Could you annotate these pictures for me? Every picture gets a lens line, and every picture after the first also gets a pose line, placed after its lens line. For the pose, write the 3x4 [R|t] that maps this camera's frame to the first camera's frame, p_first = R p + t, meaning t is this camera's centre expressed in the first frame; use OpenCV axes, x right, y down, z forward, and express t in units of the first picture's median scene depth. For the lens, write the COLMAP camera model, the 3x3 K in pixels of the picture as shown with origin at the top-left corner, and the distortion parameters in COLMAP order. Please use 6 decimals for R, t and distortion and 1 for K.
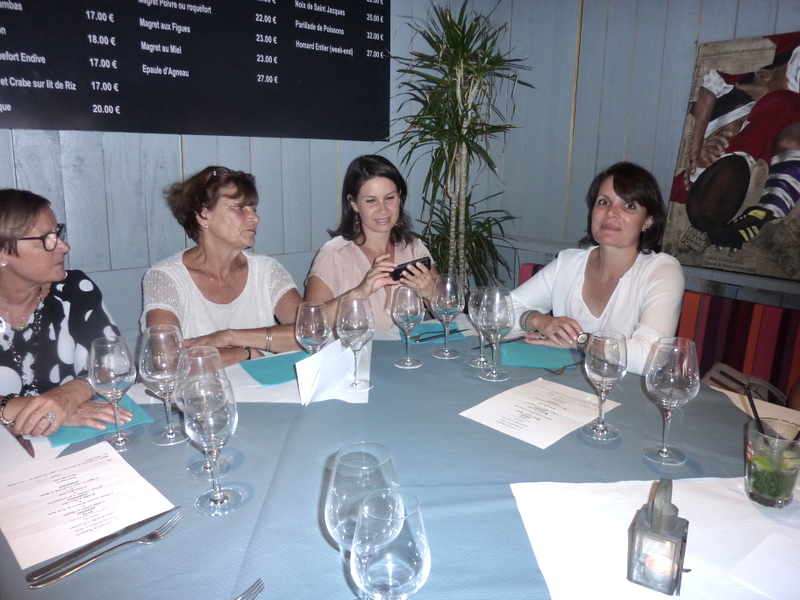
lens RADIAL K [[621.8, 0, 400.0], [0, 621.8, 300.0], [0, 0, 1]] dist [-0.023433, -0.001772]
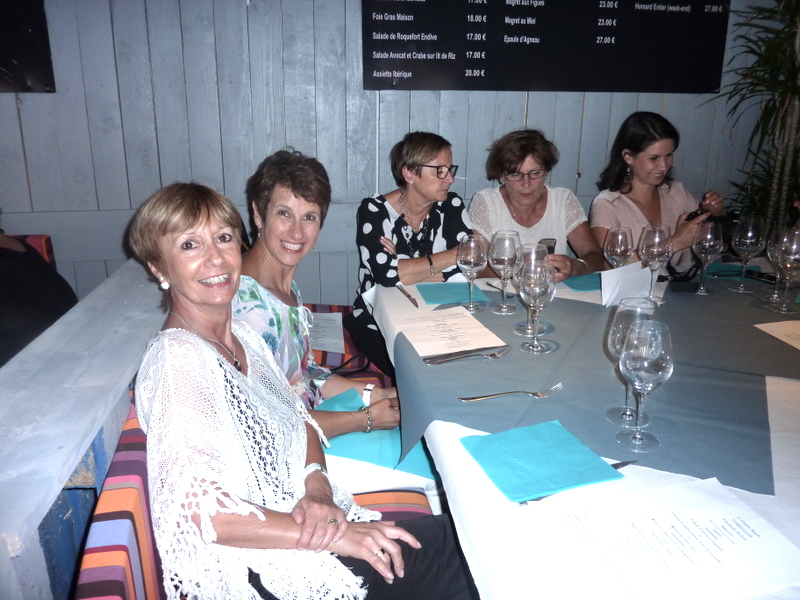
lens RADIAL K [[621.8, 0, 400.0], [0, 621.8, 300.0], [0, 0, 1]] dist [-0.023433, -0.001772]
pose [[0.876333, 0.125706, -0.465014, 0.047509], [-0.092839, 0.991326, 0.093026, 0.052392], [0.472674, -0.038350, 0.880402, -0.218818]]
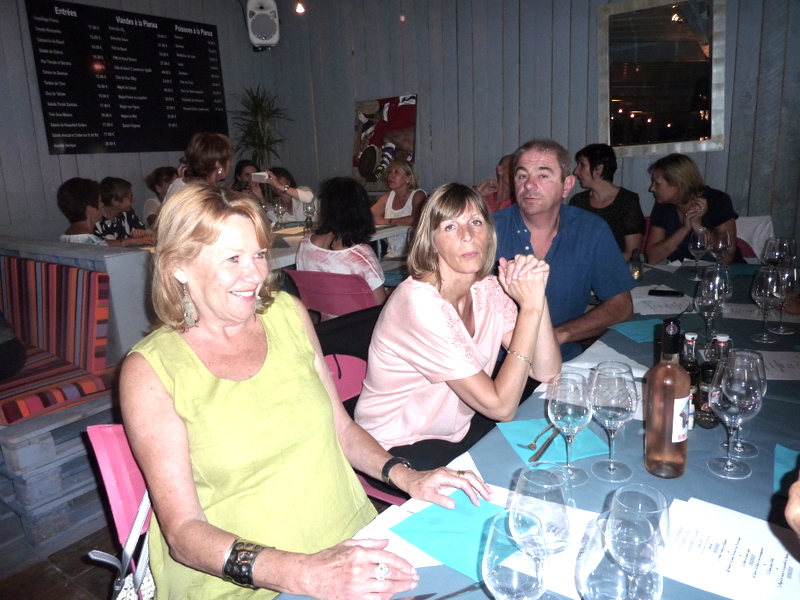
lens RADIAL K [[621.8, 0, 400.0], [0, 621.8, 300.0], [0, 0, 1]] dist [-0.023433, -0.001772]
pose [[0.963152, -0.118959, 0.241220, -0.038982], [0.118686, 0.992808, 0.015715, 0.356864], [-0.241354, 0.013494, 0.970343, -1.456070]]
